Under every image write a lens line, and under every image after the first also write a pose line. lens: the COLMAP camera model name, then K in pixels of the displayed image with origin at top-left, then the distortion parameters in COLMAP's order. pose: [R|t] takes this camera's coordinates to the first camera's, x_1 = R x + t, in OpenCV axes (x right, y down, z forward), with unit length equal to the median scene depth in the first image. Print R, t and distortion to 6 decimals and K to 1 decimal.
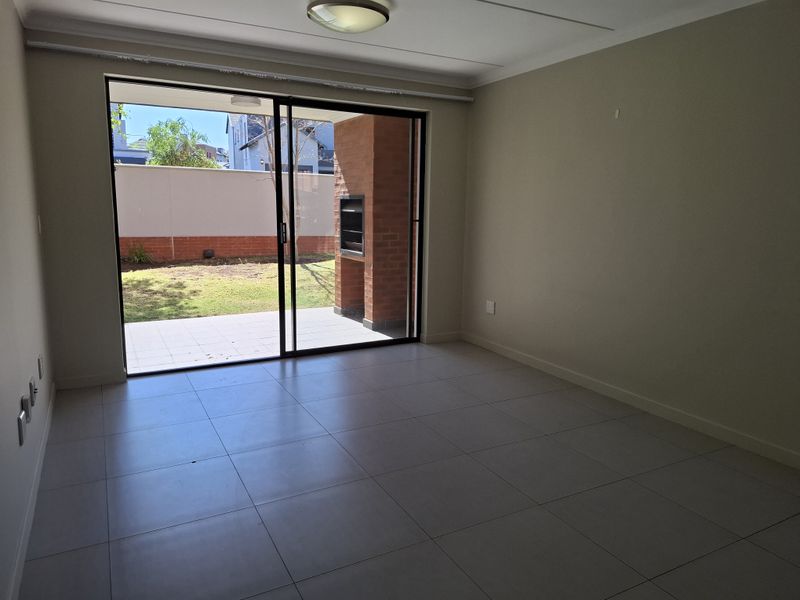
lens RADIAL K [[556.7, 0, 399.8], [0, 556.7, 289.5], [0, 0, 1]] dist [0.046330, -0.006510]
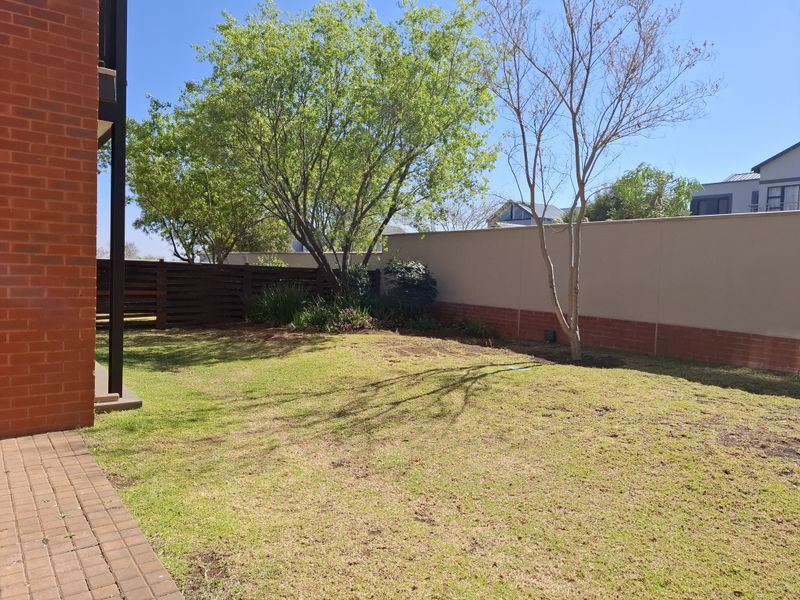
lens RADIAL K [[553.5, 0, 400.0], [0, 553.5, 300.0], [0, 0, 1]] dist [0.055432, -0.066273]
pose [[0.169879, 0.044675, -0.984452, 0.408483], [-0.182542, 0.983111, 0.013114, -0.100084], [0.968411, 0.177477, 0.175165, 0.800336]]
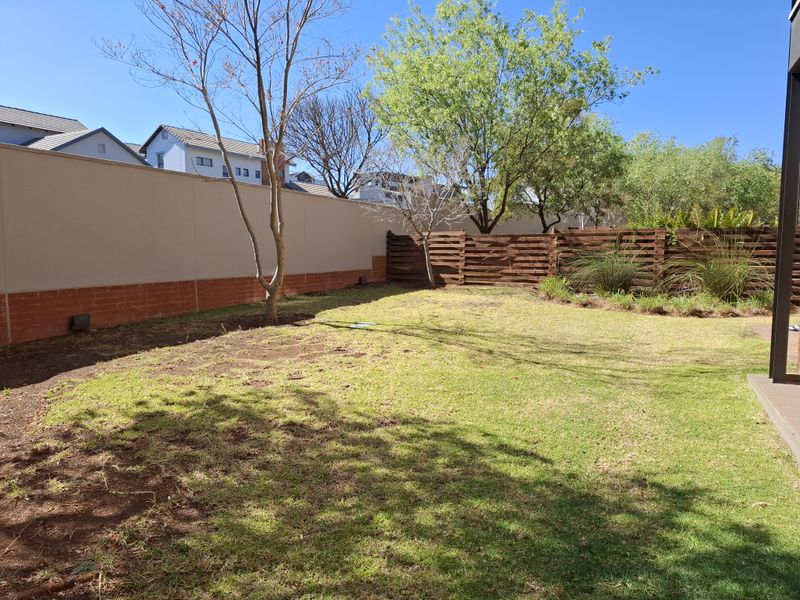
lens RADIAL K [[556.7, 0, 399.8], [0, 556.7, 289.5], [0, 0, 1]] dist [0.046330, -0.006510]
pose [[0.792679, -0.060522, 0.606627, -0.500666], [0.100647, 0.994398, -0.032305, -0.058408], [-0.601273, 0.086663, 0.794330, 0.516318]]
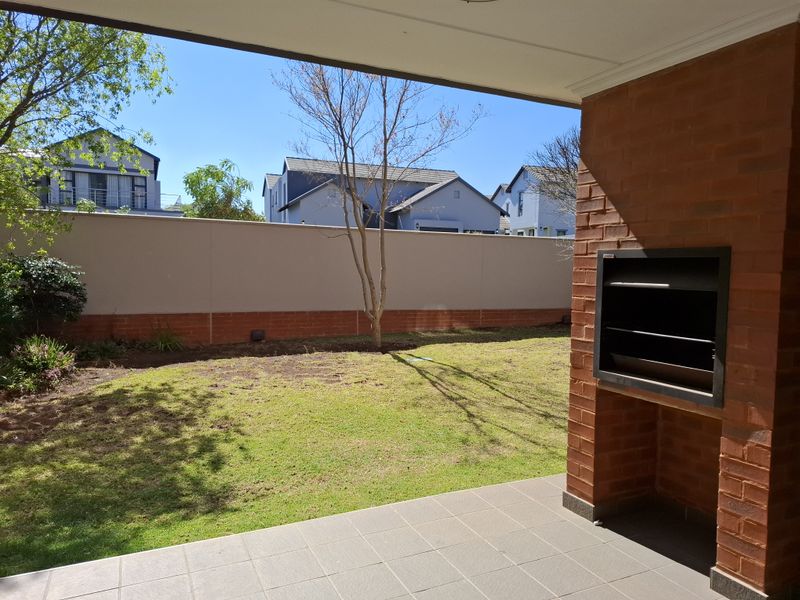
lens RADIAL K [[553.5, 0, 400.0], [0, 553.5, 300.0], [0, 0, 1]] dist [0.055432, -0.066273]
pose [[0.999098, 0.004919, -0.042166, -0.148921], [-0.008876, 0.995517, -0.094162, -0.051634], [0.041514, 0.094451, 0.994664, 0.332312]]
